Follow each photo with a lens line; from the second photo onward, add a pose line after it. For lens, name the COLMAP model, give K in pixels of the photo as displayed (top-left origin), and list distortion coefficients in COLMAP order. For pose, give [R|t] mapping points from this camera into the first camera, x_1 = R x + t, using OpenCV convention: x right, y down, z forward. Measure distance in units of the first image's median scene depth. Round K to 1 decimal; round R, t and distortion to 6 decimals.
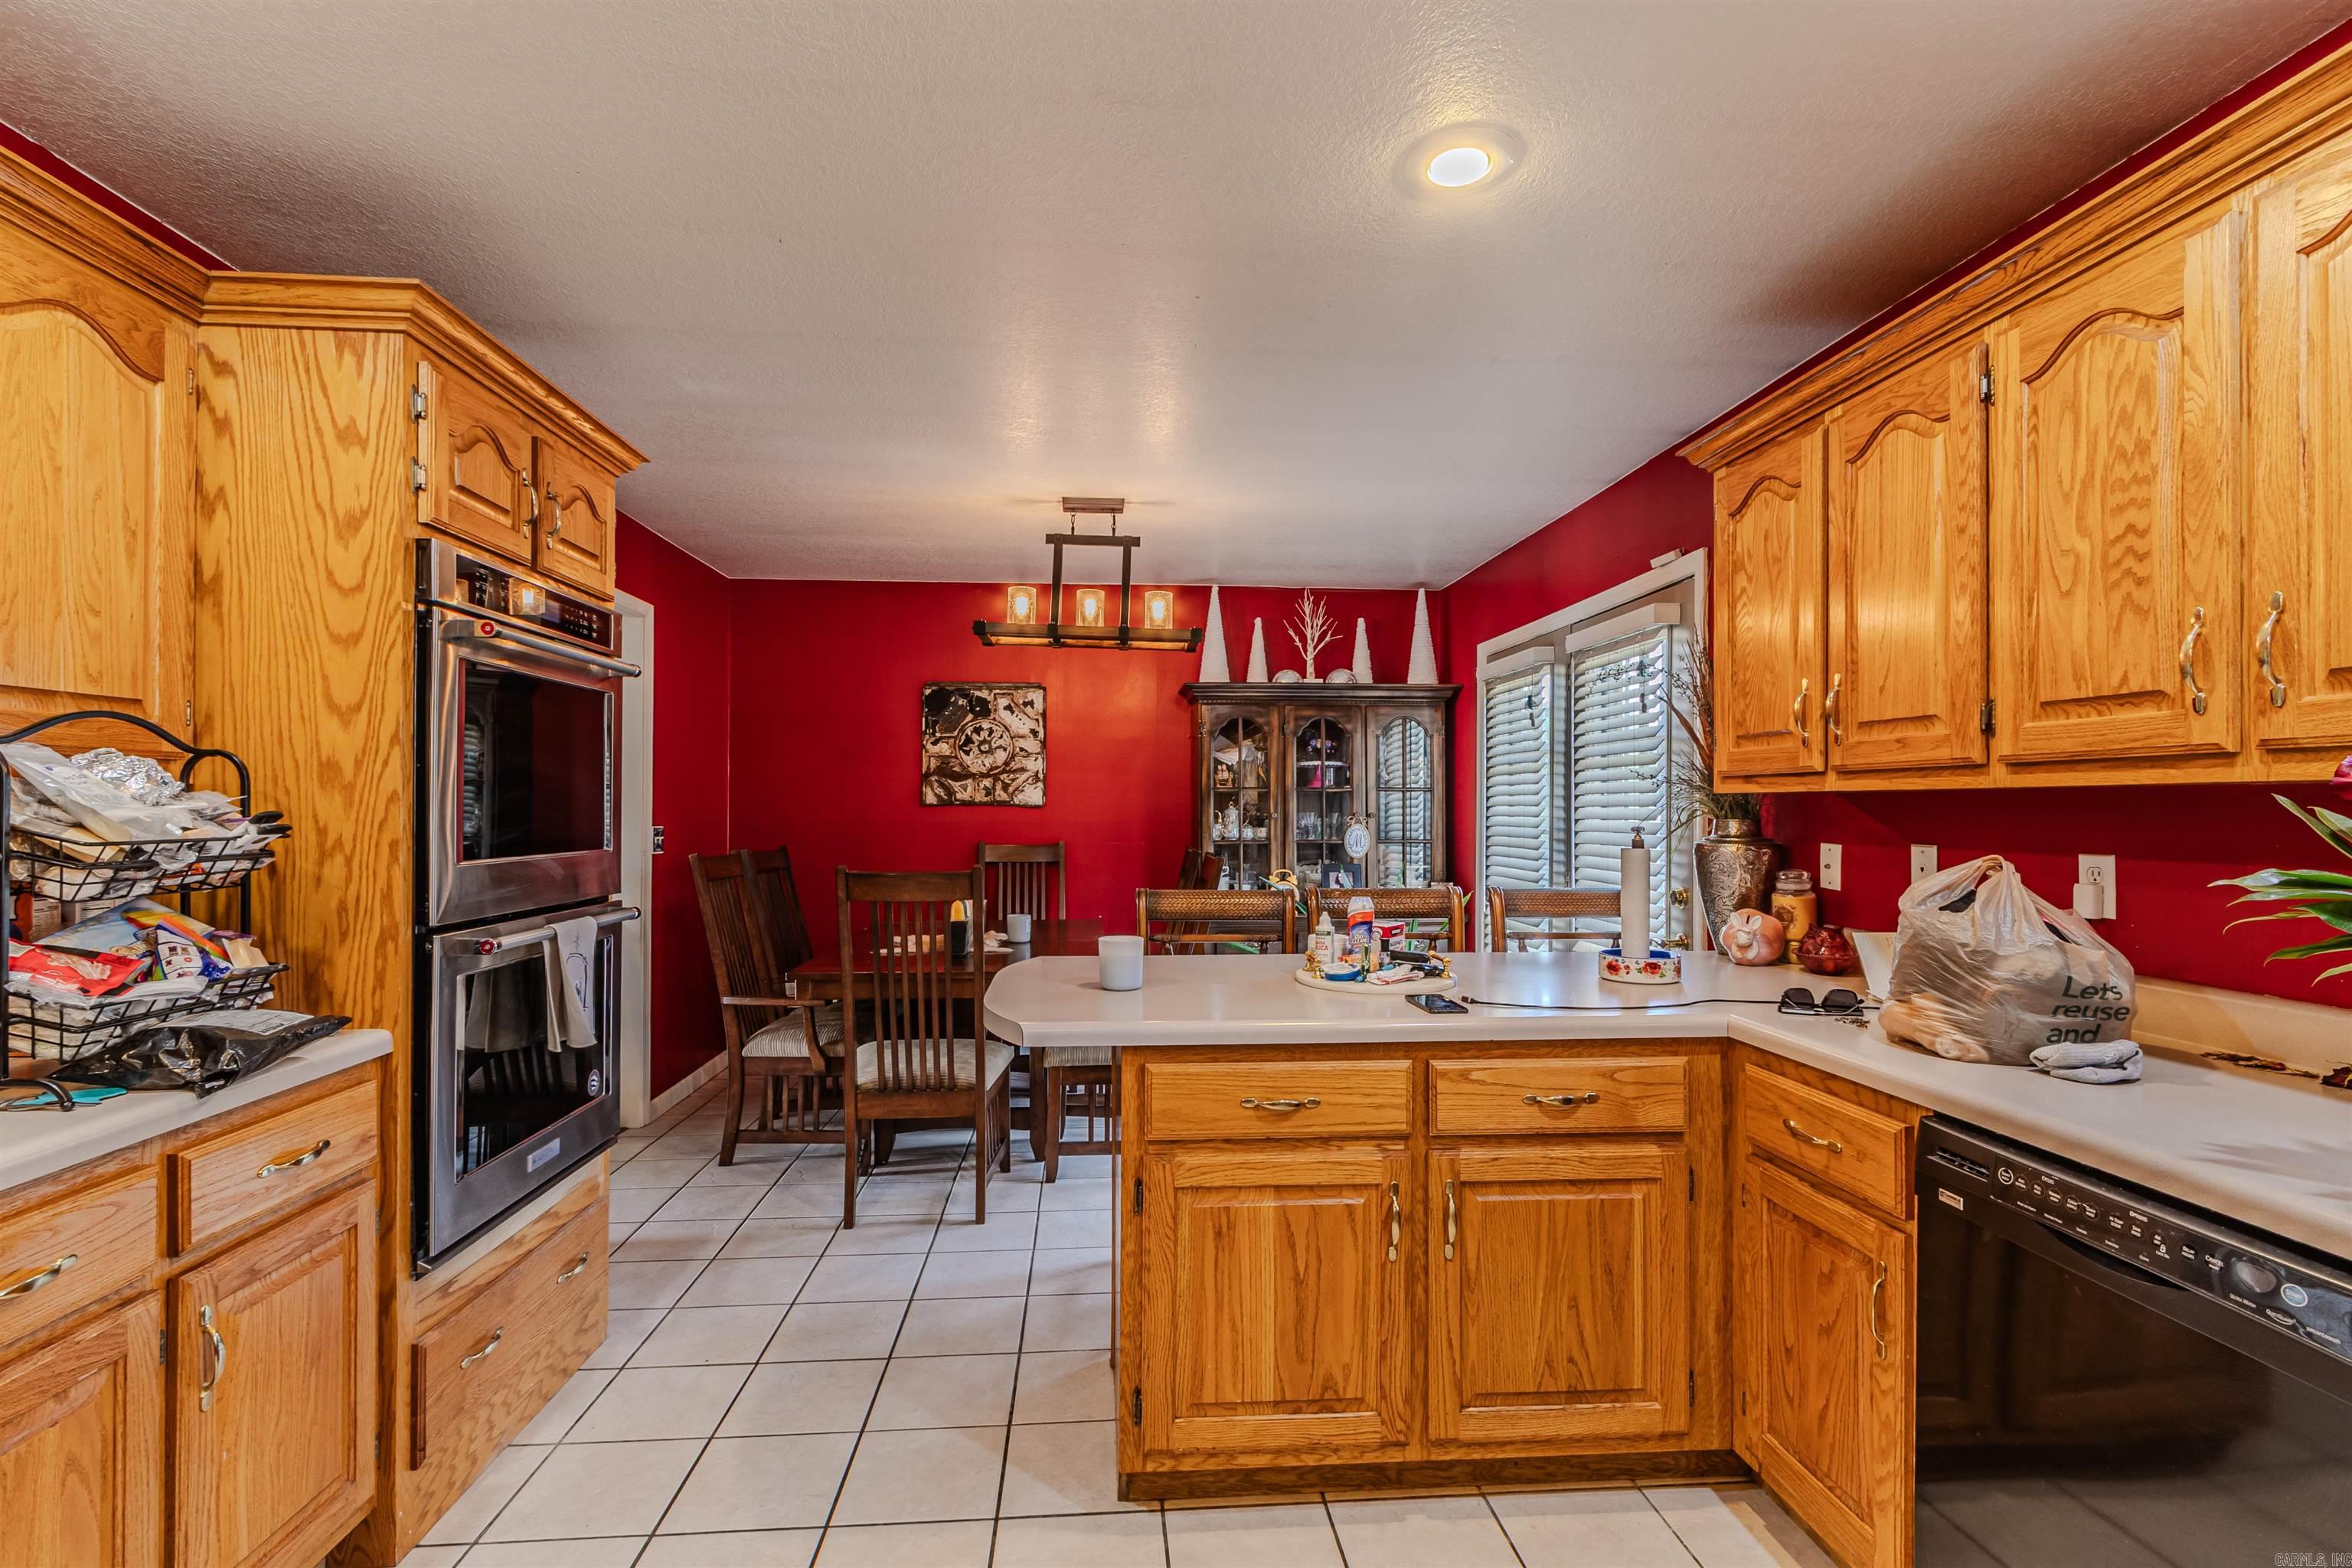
lens RADIAL K [[1099.6, 0, 1167.9], [0, 1099.6, 800.0], [0, 0, 1]] dist [0.006167, -0.002505]
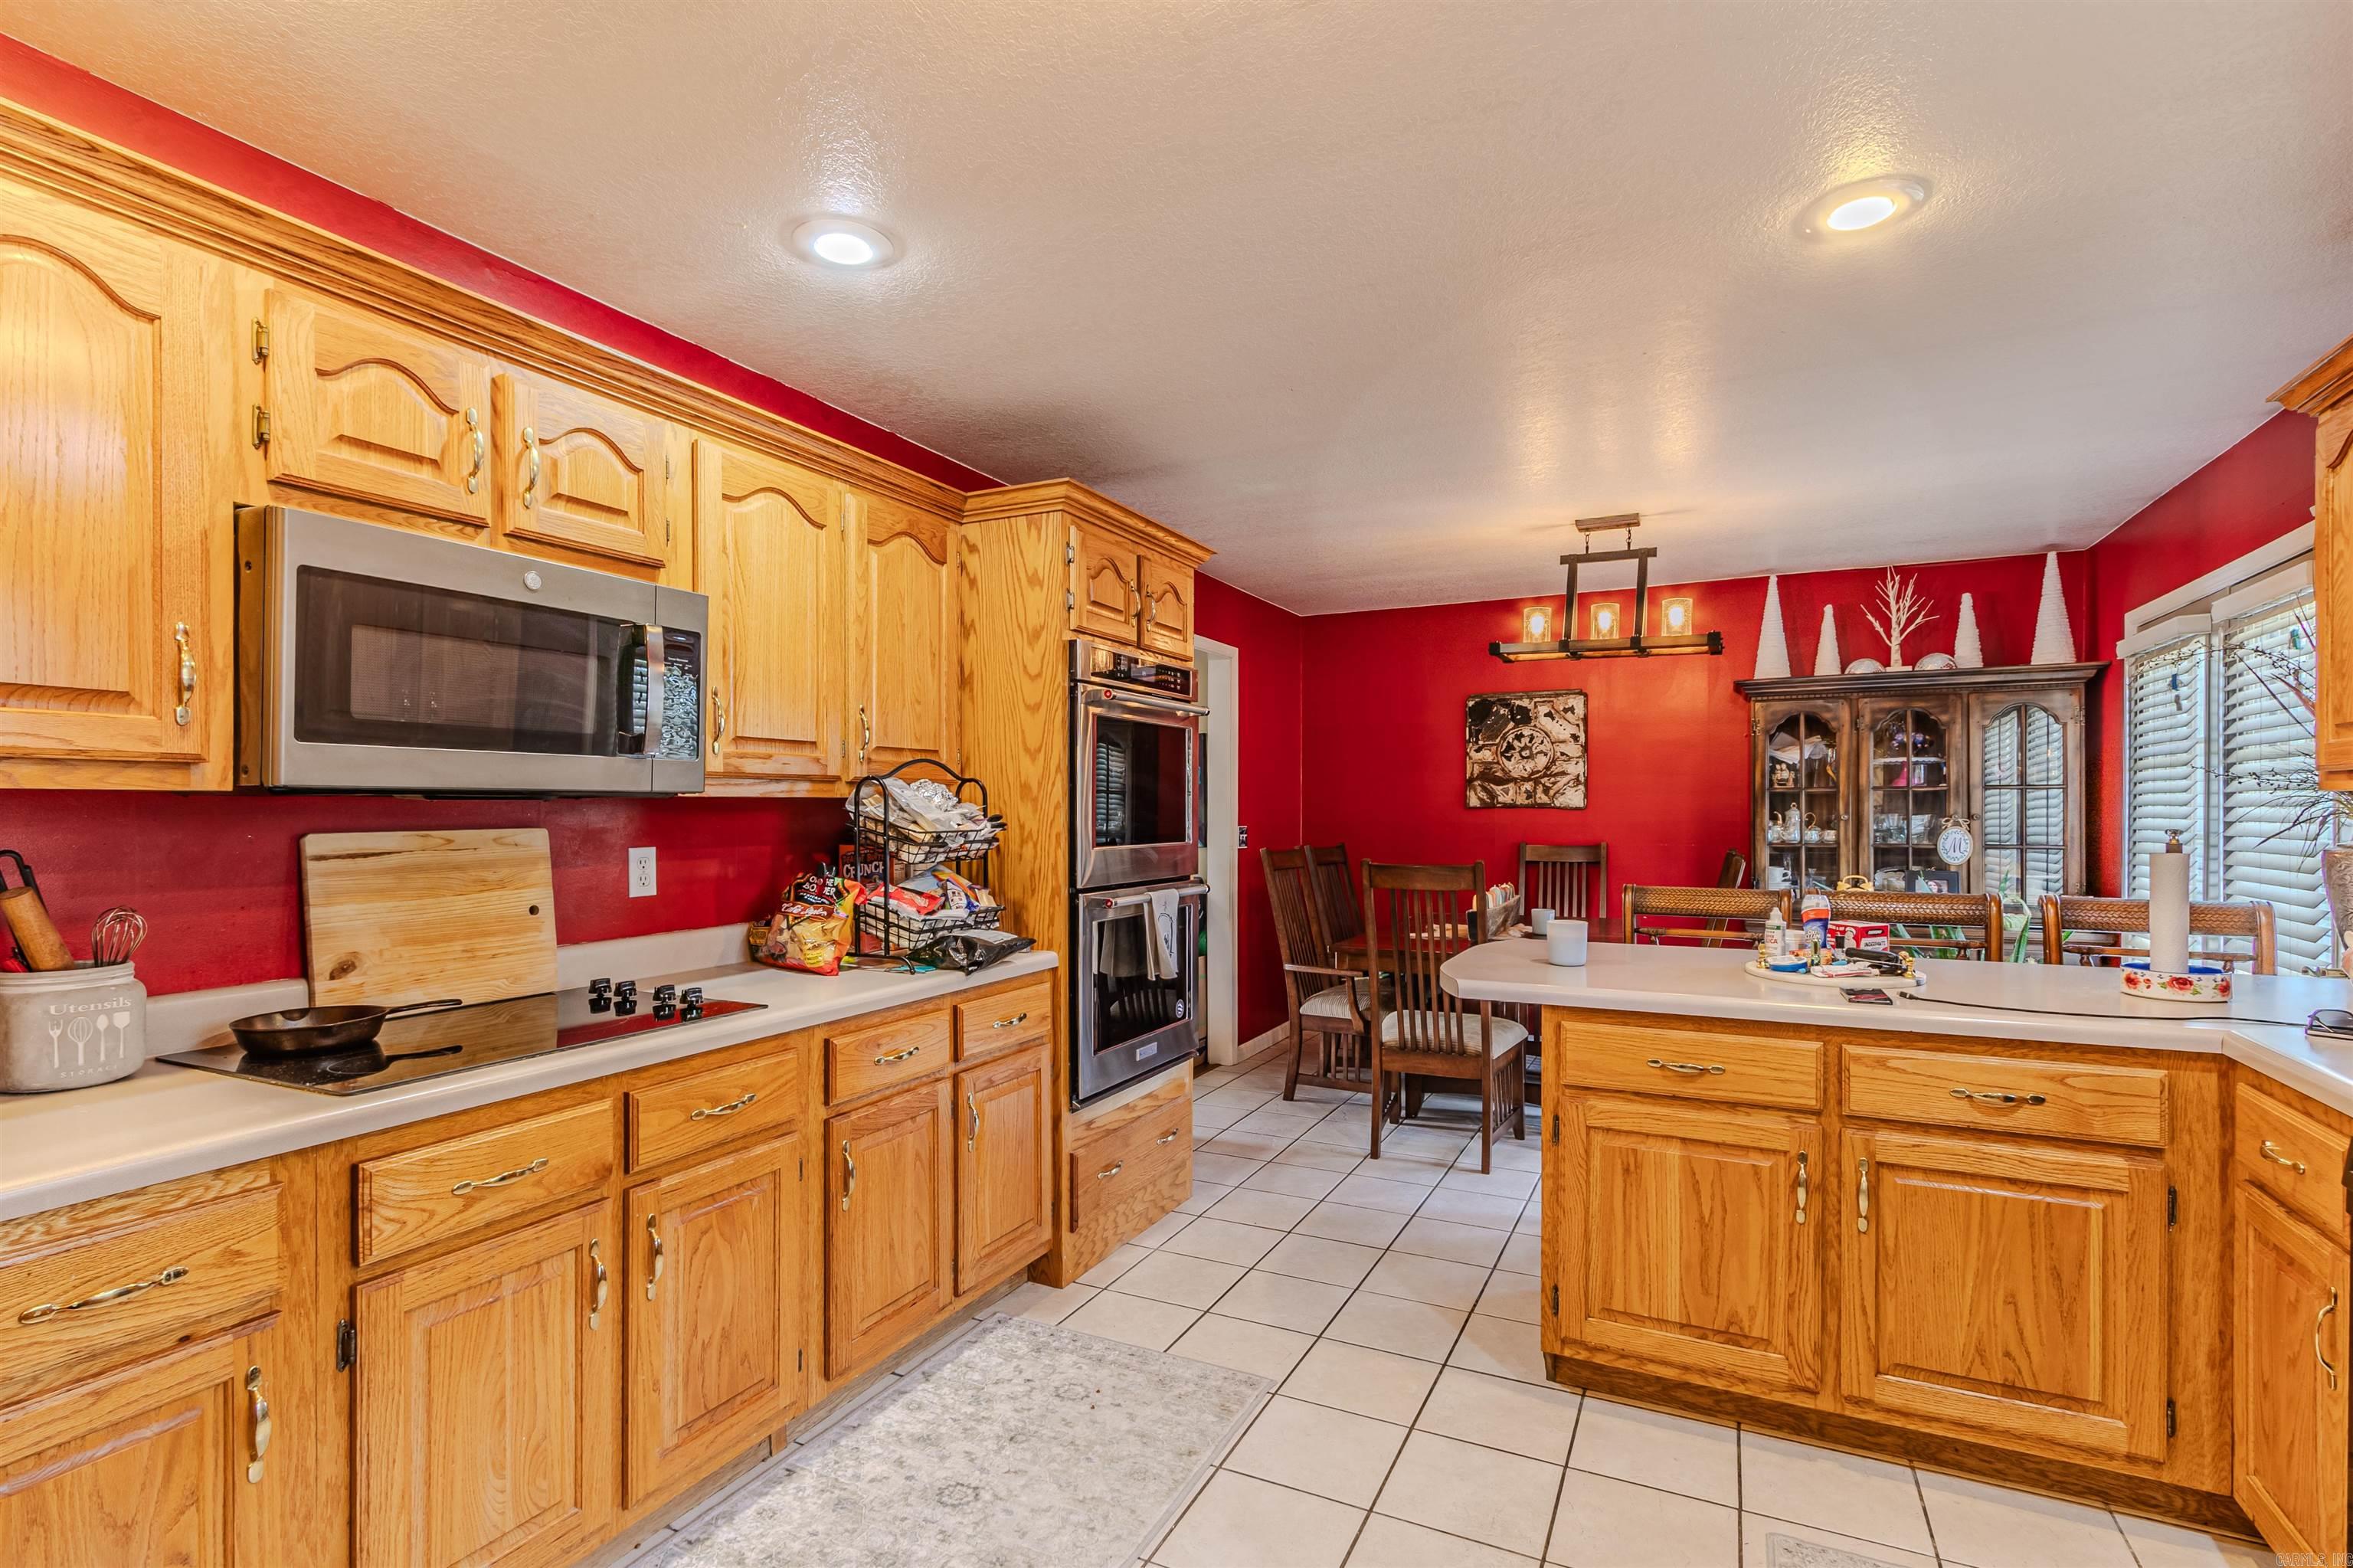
lens RADIAL K [[1100.1, 0, 1175.5], [0, 1100.1, 804.3], [0, 0, 1]] dist [0.006167, -0.002505]
pose [[0.865488, -0.006215, -0.500891, 0.212284], [0.007216, 0.999974, 0.000061, -0.002979], [0.500878, -0.003668, 0.865510, -0.255494]]
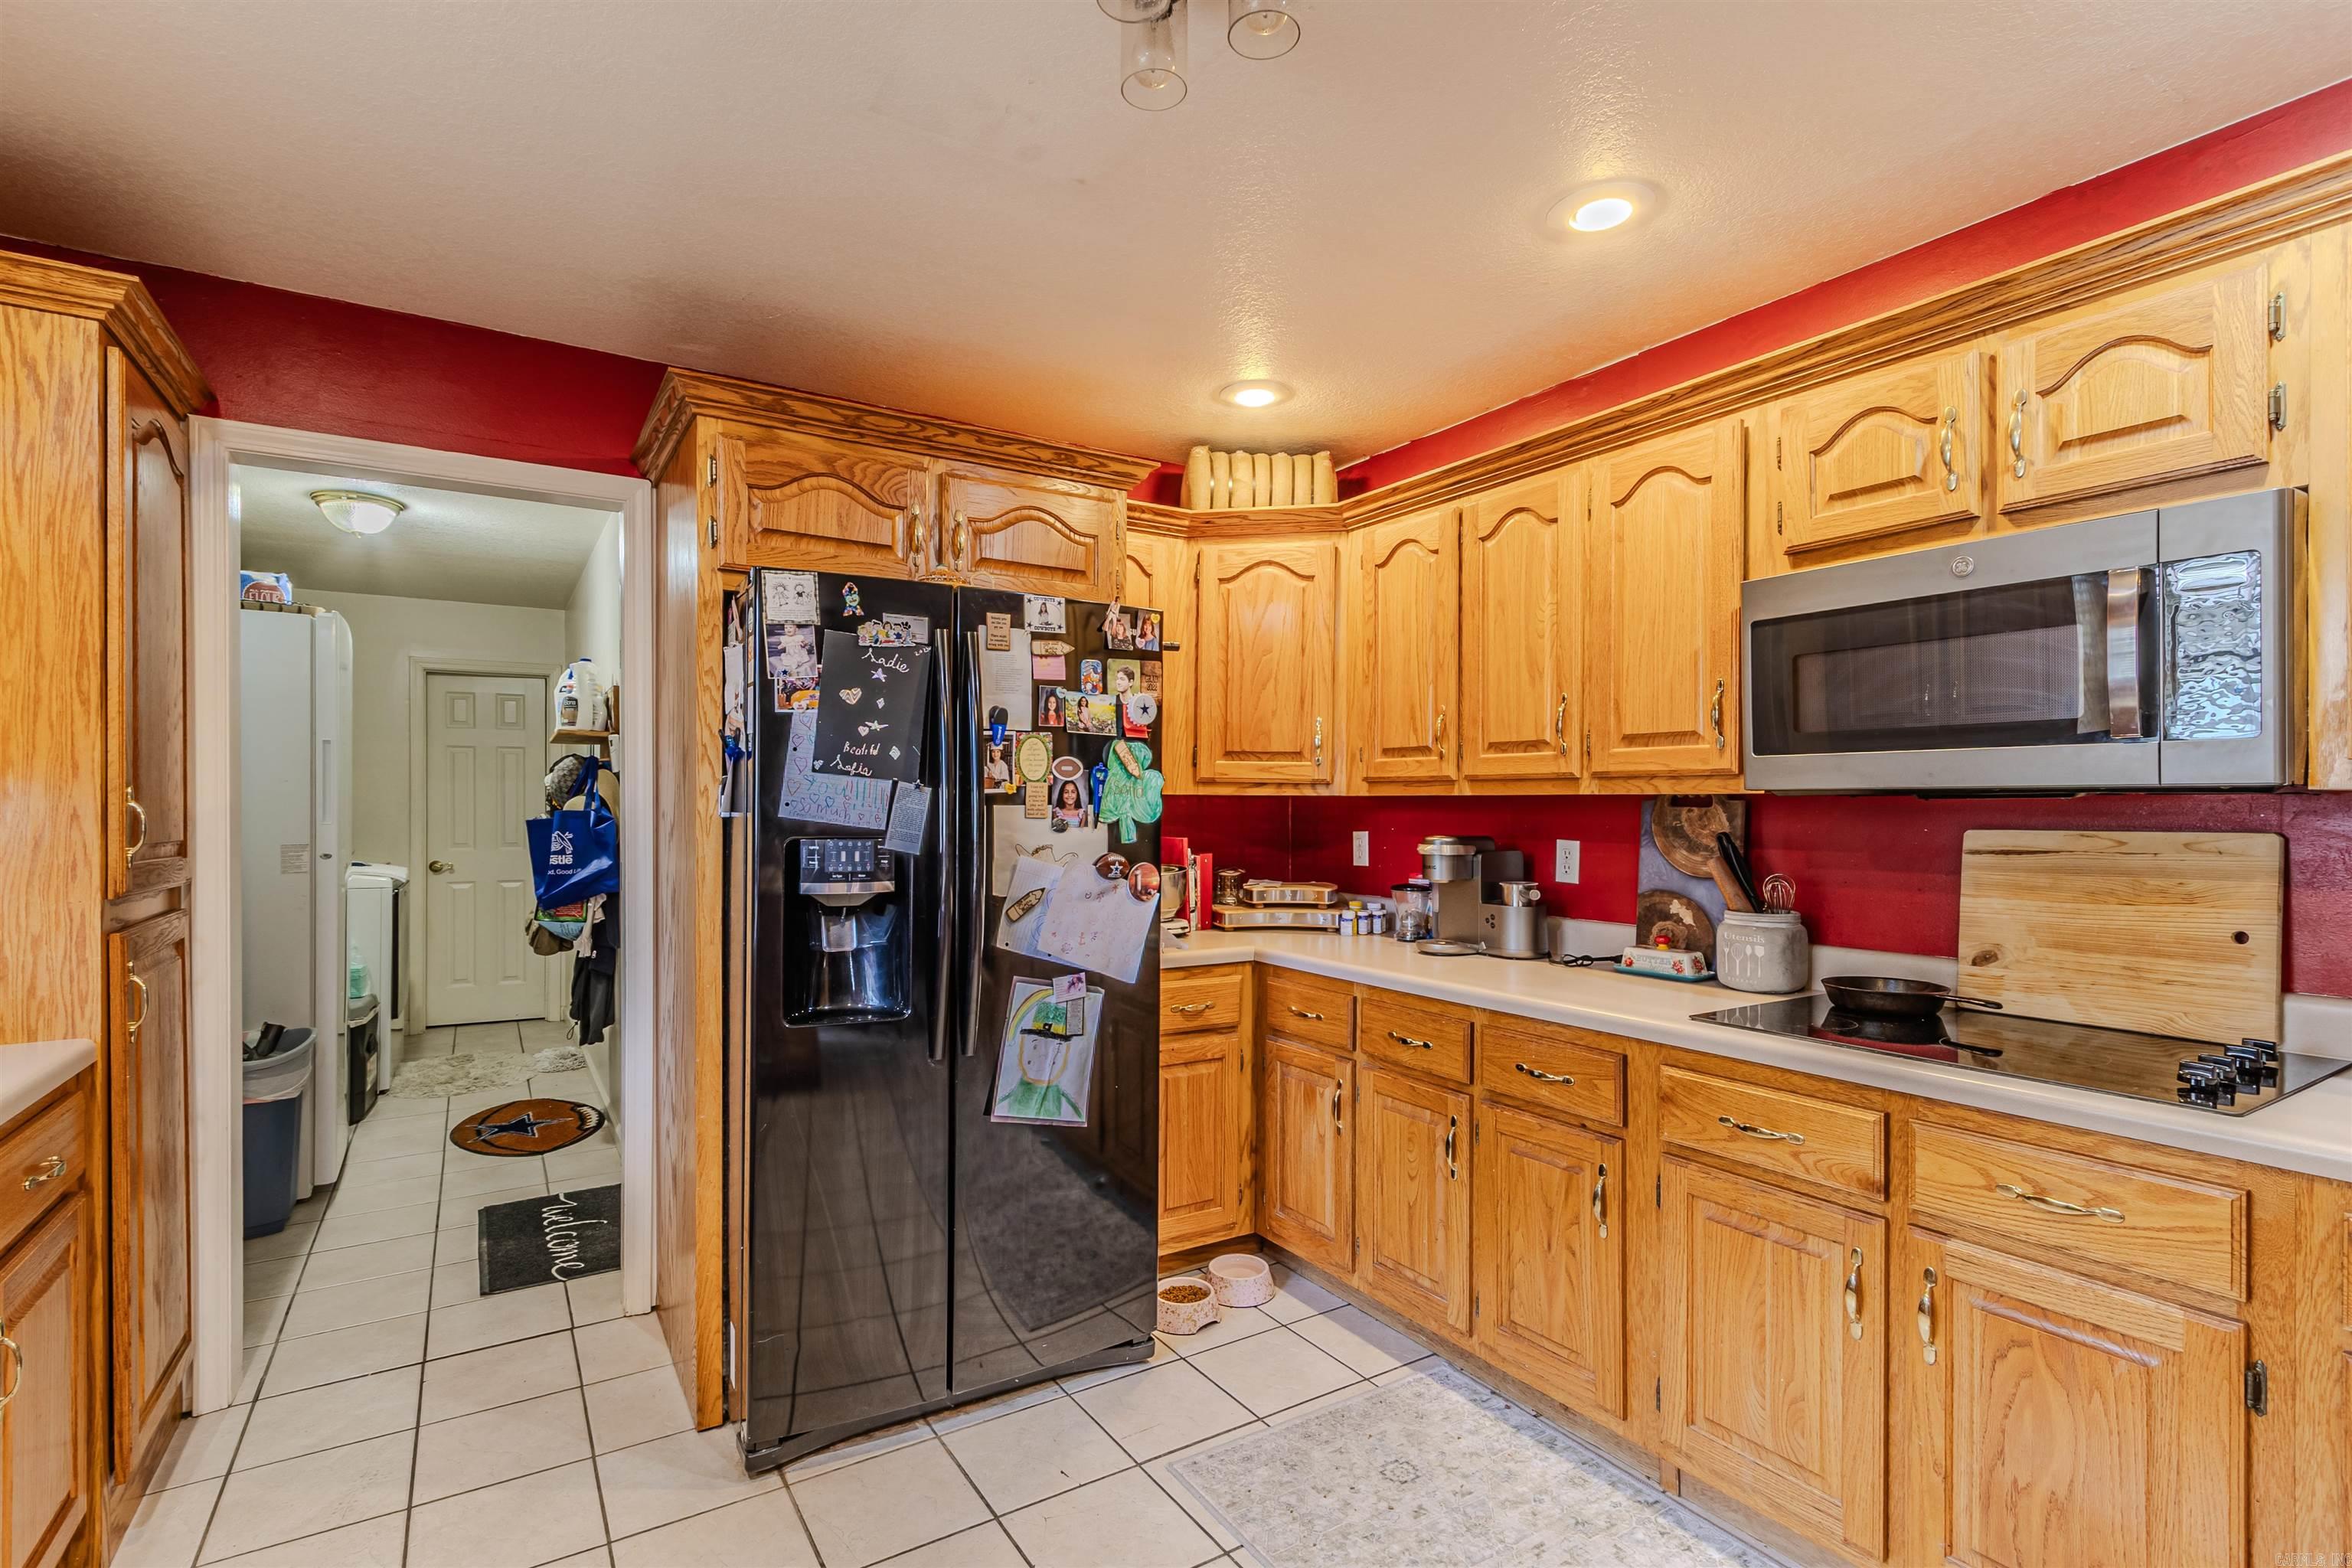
lens RADIAL K [[1099.6, 0, 1171.5], [0, 1099.6, 798.5], [0, 0, 1]] dist [0.006167, -0.002505]
pose [[-0.878667, -0.003848, -0.477419, 0.268111], [0.001418, 0.999942, -0.010669, -0.002023], [0.477432, -0.010052, -0.878611, 1.152587]]
